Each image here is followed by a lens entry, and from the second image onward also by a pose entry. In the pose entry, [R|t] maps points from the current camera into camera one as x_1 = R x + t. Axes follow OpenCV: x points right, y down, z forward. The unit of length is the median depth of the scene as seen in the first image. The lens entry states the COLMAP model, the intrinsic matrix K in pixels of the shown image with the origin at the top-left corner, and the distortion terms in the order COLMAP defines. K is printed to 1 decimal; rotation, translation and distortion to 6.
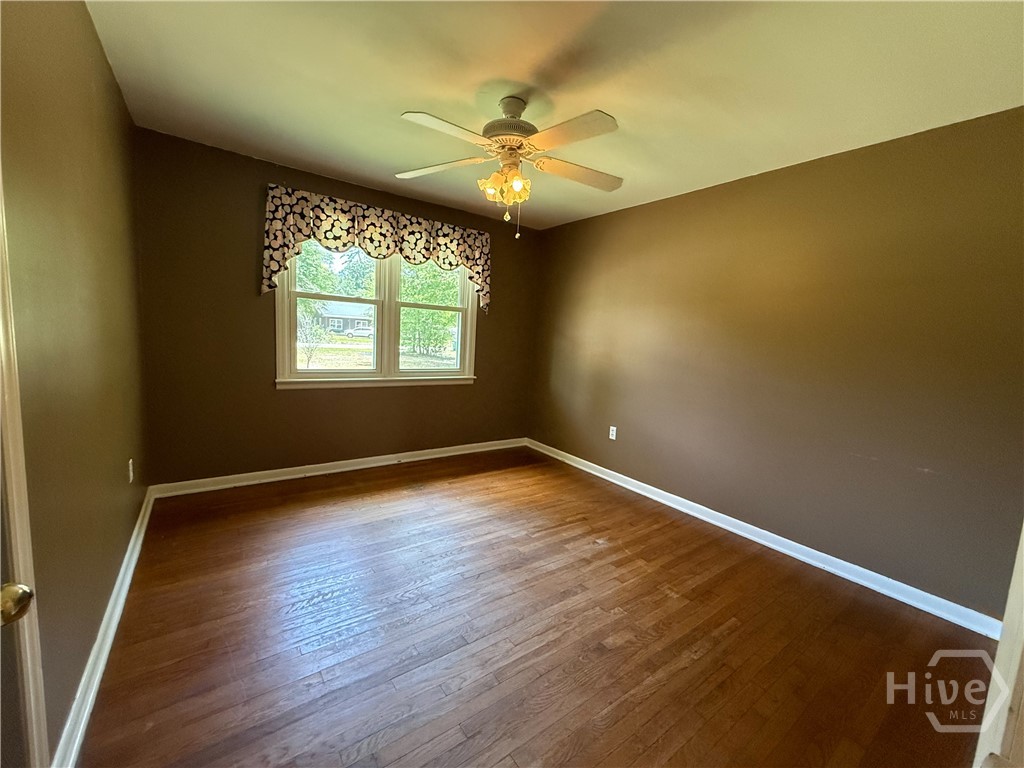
lens RADIAL K [[407.6, 0, 509.8], [0, 407.6, 383.5], [0, 0, 1]] dist [-0.000069, 0.000285]
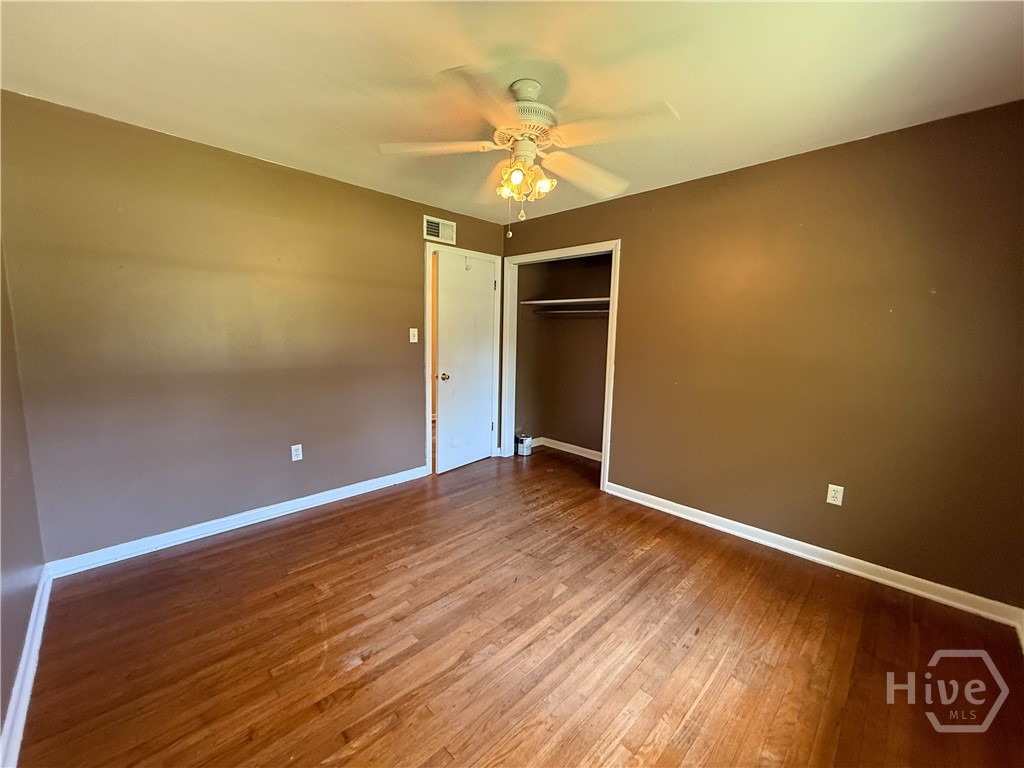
lens RADIAL K [[407.6, 0, 509.8], [0, 407.6, 383.5], [0, 0, 1]] dist [-0.000069, 0.000285]
pose [[-0.985240, -0.060490, -0.160136, 0.124112], [-0.096840, 0.968356, 0.230020, -0.227951], [0.141155, 0.242132, -0.959920, 1.707495]]
